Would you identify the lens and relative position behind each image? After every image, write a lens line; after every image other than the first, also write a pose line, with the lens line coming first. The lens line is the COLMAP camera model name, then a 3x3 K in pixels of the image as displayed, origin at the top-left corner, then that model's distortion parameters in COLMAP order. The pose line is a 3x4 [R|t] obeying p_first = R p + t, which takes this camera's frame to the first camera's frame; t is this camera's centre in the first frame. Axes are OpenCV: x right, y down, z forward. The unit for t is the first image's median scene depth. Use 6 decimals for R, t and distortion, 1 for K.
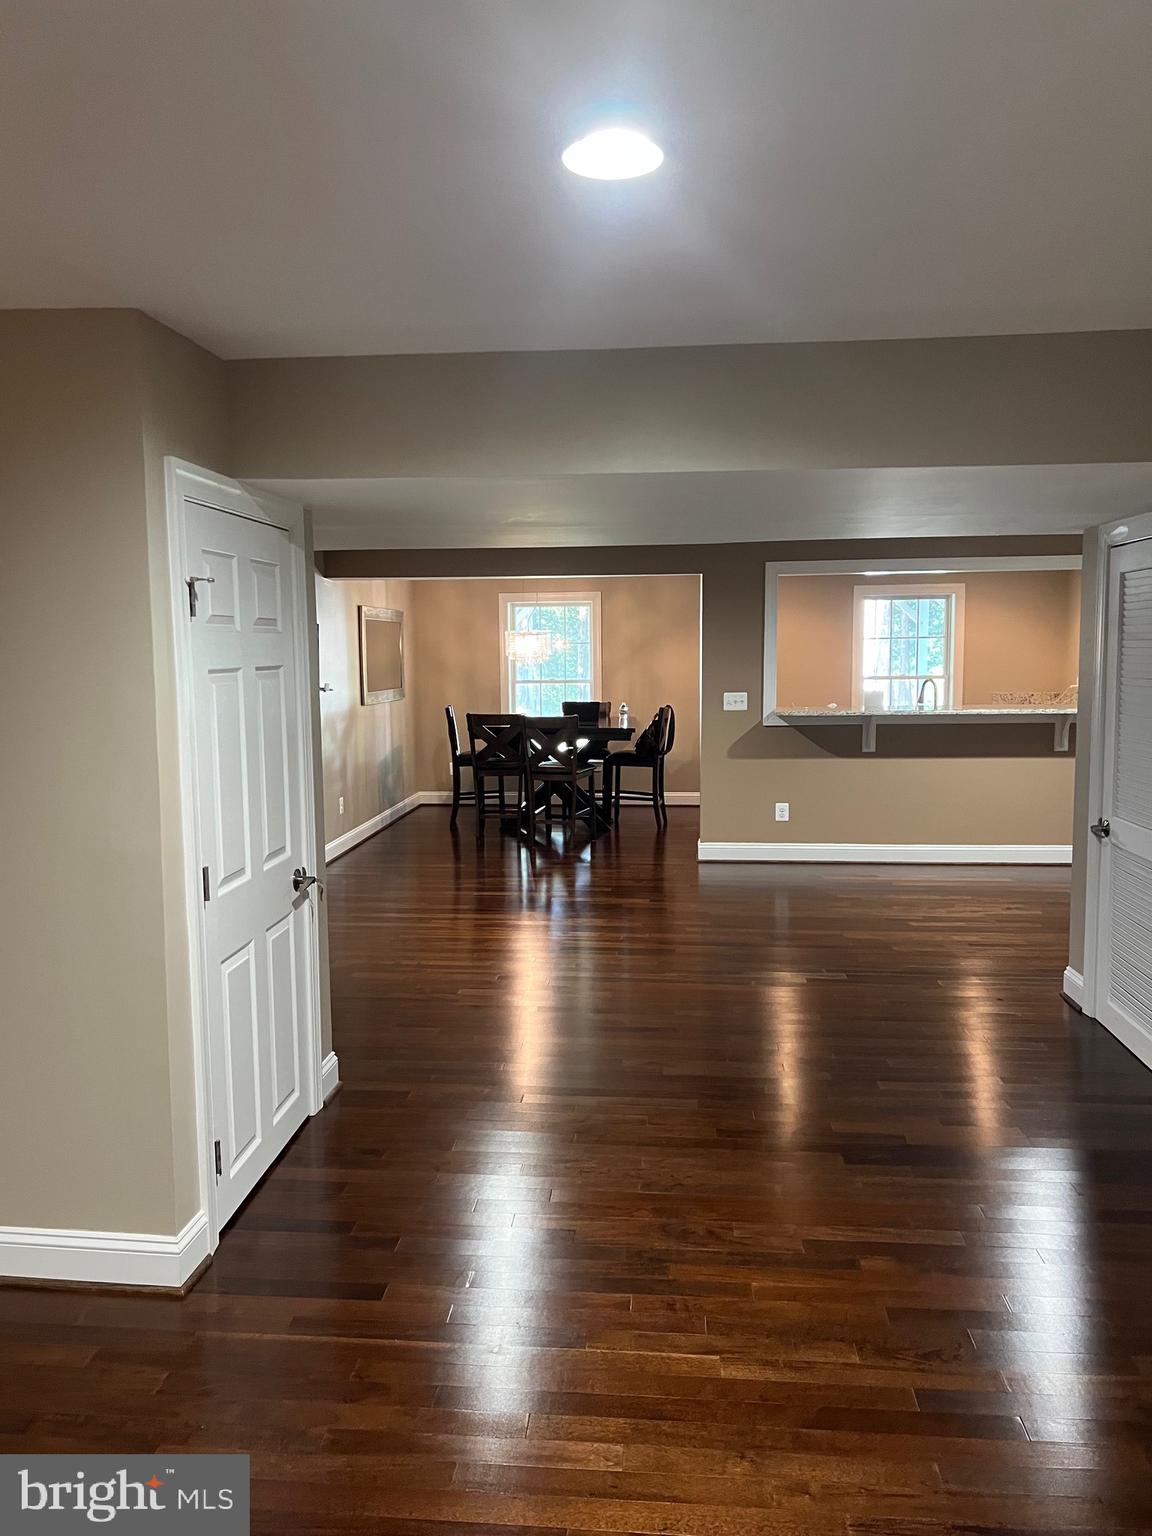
lens RADIAL K [[1156.6, 0, 575.6], [0, 1156.6, 770.0], [0, 0, 1]] dist [0.008704, -0.005970]
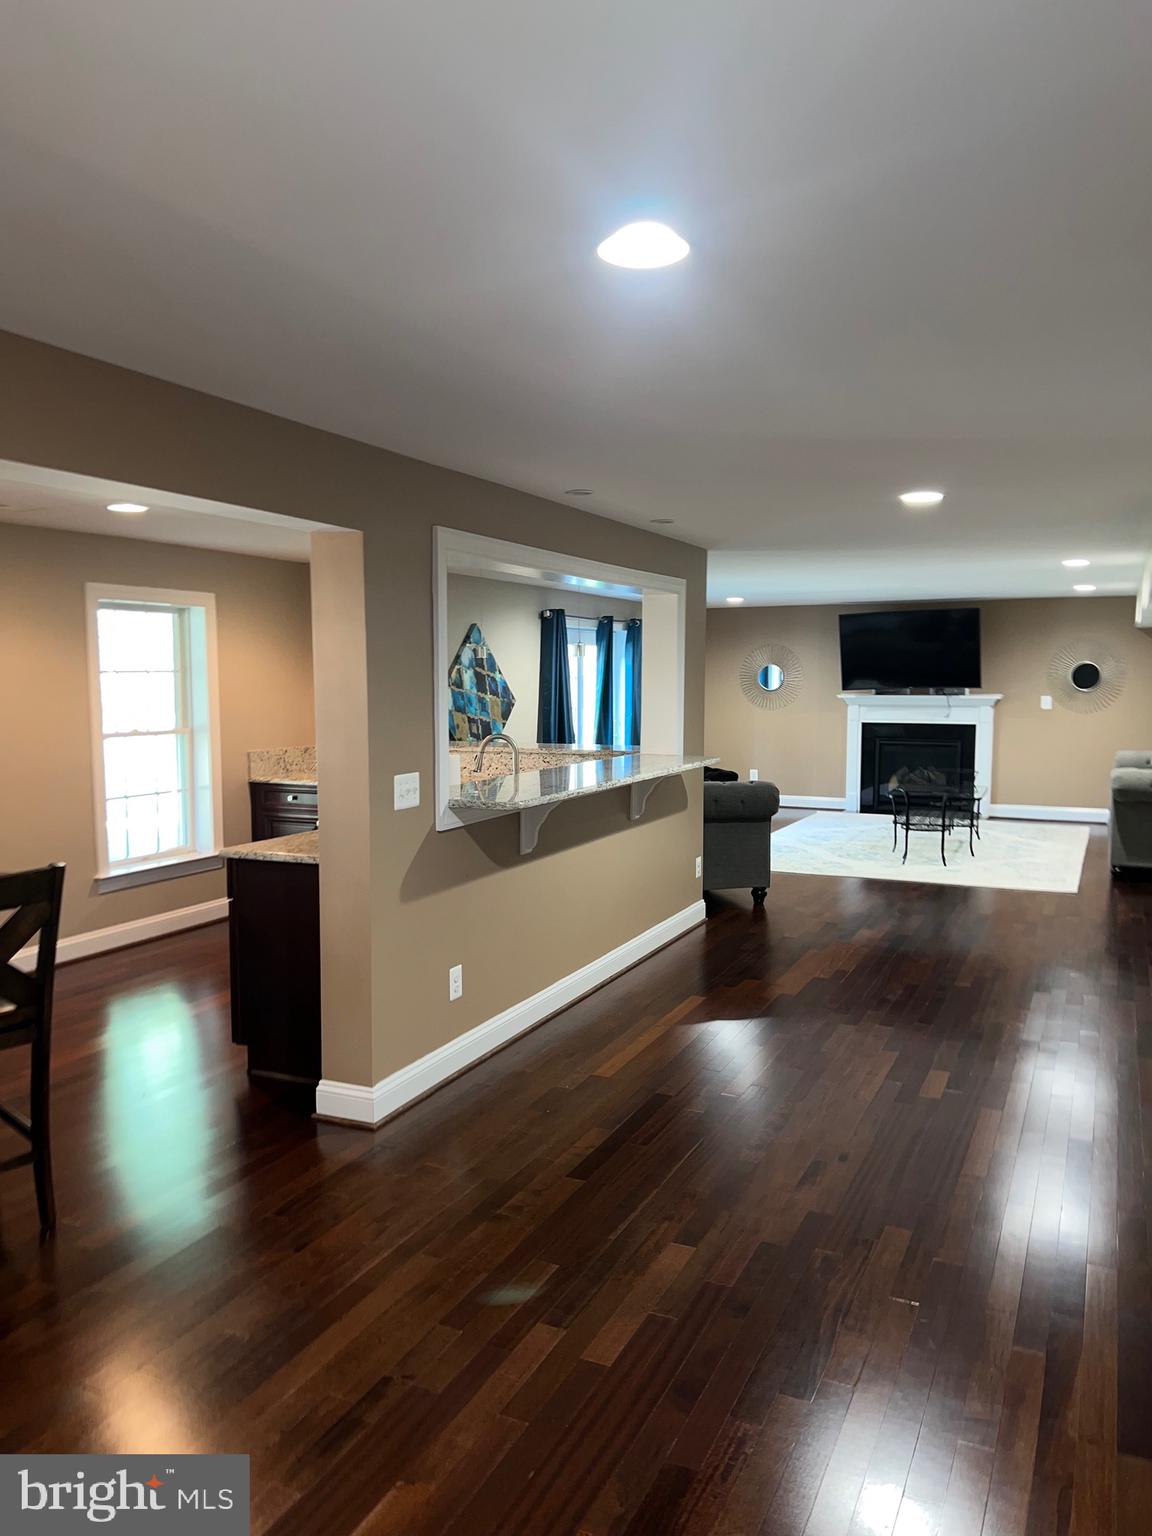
lens RADIAL K [[1156.6, 0, 578.2], [0, 1156.6, 766.1], [0, 0, 1]] dist [0.008704, -0.005970]
pose [[0.345367, -0.066040, 0.936141, -0.313255], [0.100135, 0.994420, 0.033208, -0.079457], [-0.933110, 0.082271, 0.350052, 0.749042]]
